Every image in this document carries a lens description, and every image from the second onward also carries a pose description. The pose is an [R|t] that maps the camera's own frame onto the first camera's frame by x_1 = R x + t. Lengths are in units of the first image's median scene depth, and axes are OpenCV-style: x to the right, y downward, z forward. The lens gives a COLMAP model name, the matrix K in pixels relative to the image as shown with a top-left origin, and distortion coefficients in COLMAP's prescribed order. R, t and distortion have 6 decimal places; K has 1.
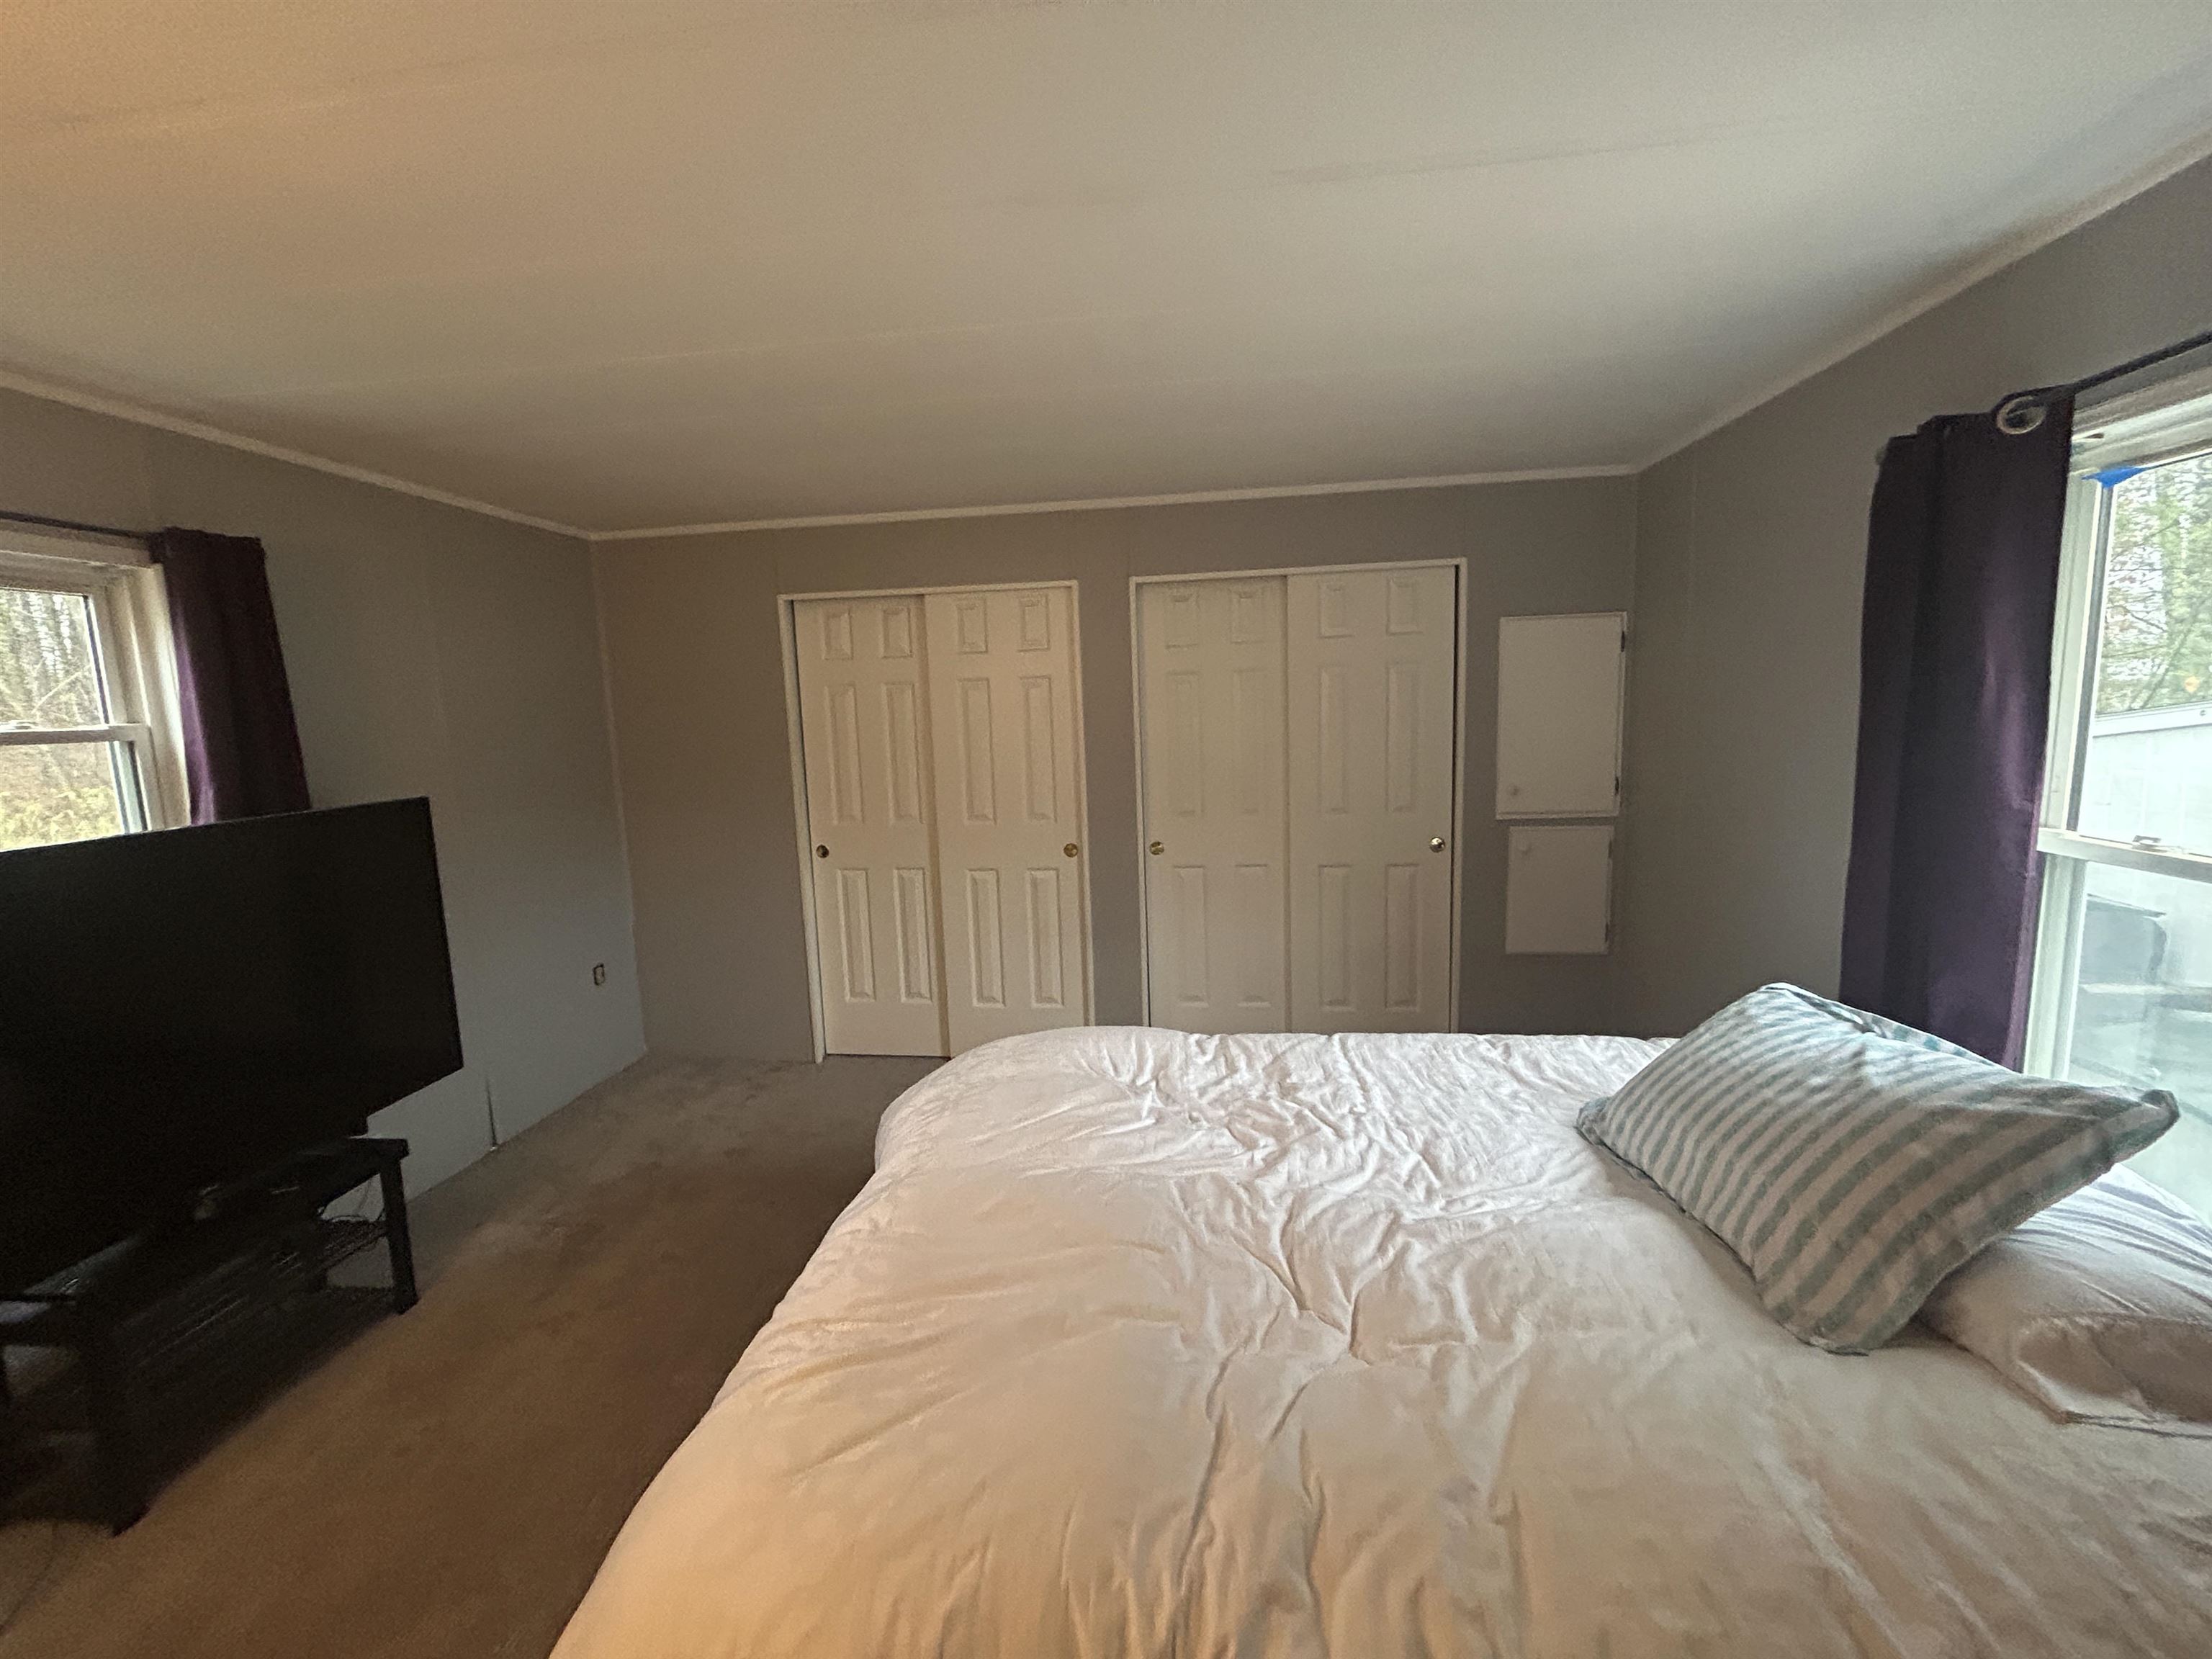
lens RADIAL K [[895.3, 0, 1099.2], [0, 895.3, 826.5], [0, 0, 1]] dist [0.000954, 0.001055]
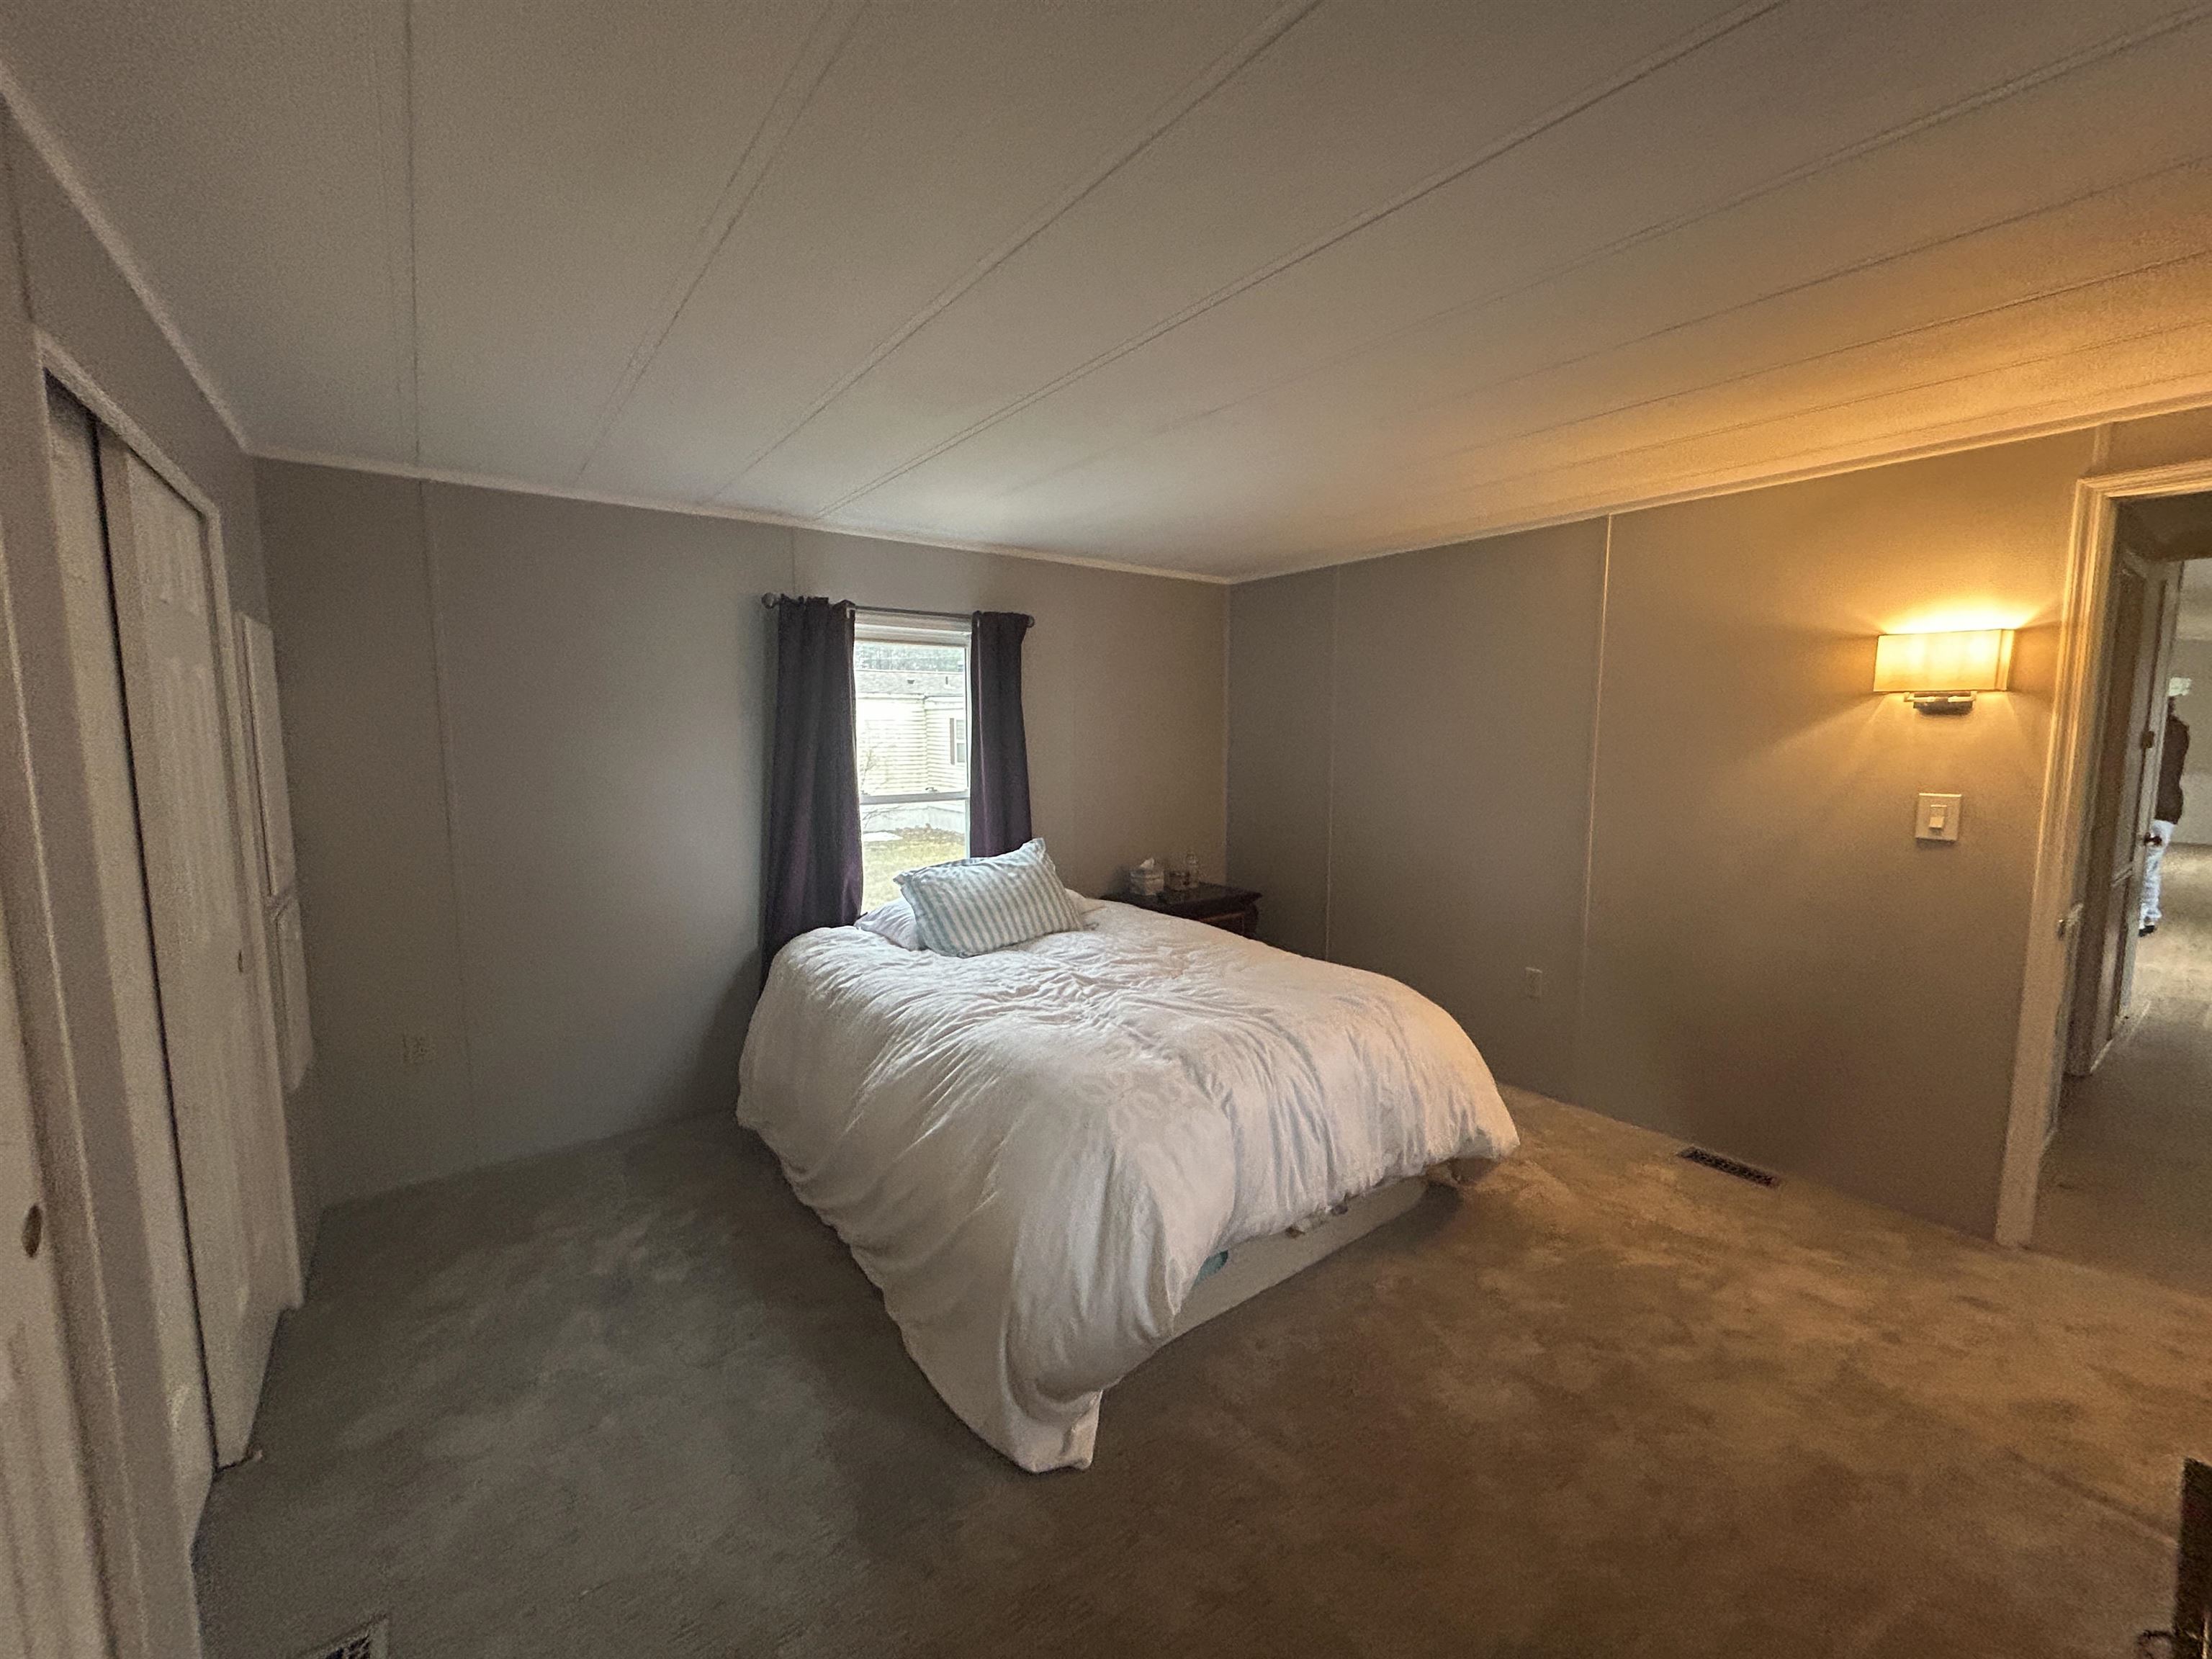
lens RADIAL K [[895.3, 0, 1099.2], [0, 895.3, 826.5], [0, 0, 1]] dist [0.000954, 0.001055]
pose [[-0.695361, -0.042645, 0.717394, -0.498573], [0.121481, 0.976898, 0.175821, -0.113495], [-0.708318, 0.209409, -0.674116, 1.022164]]
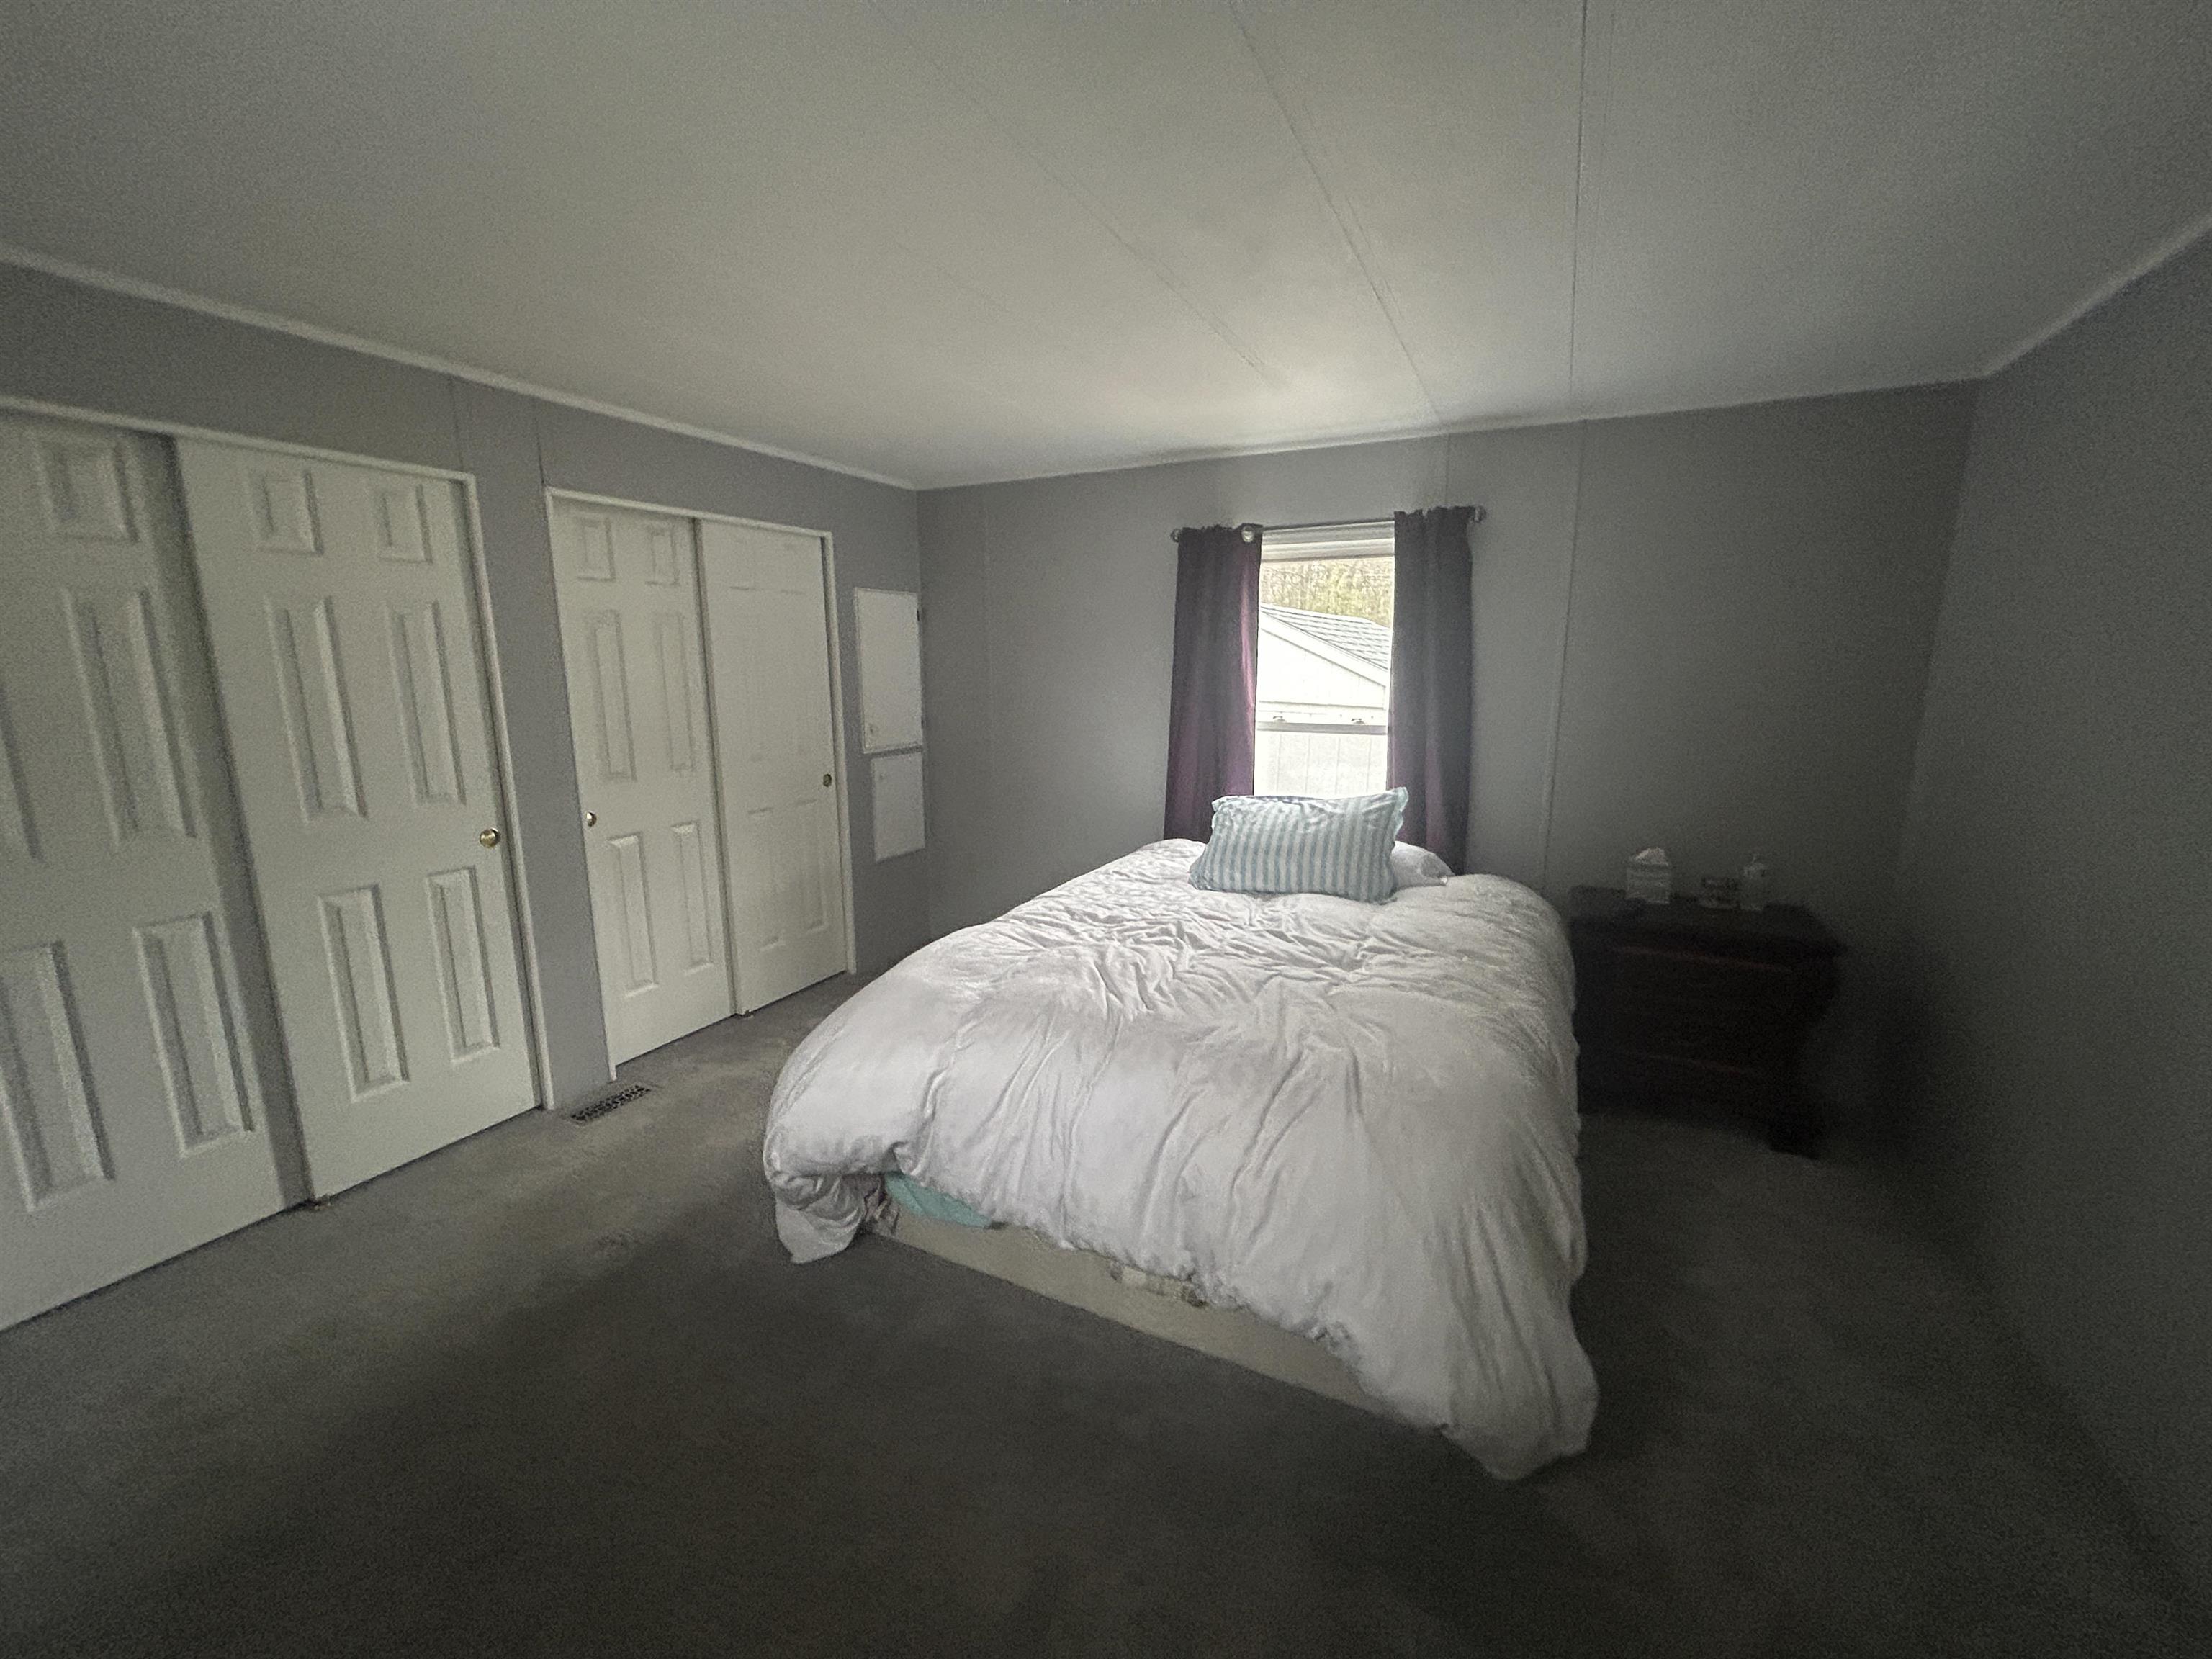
lens RADIAL K [[895.3, 0, 1099.2], [0, 895.3, 826.5], [0, 0, 1]] dist [0.000954, 0.001055]
pose [[0.335681, -0.143550, 0.930973, -0.617392], [0.115619, 0.987126, 0.110519, -0.008111], [-0.934853, 0.070539, 0.347957, 0.285056]]
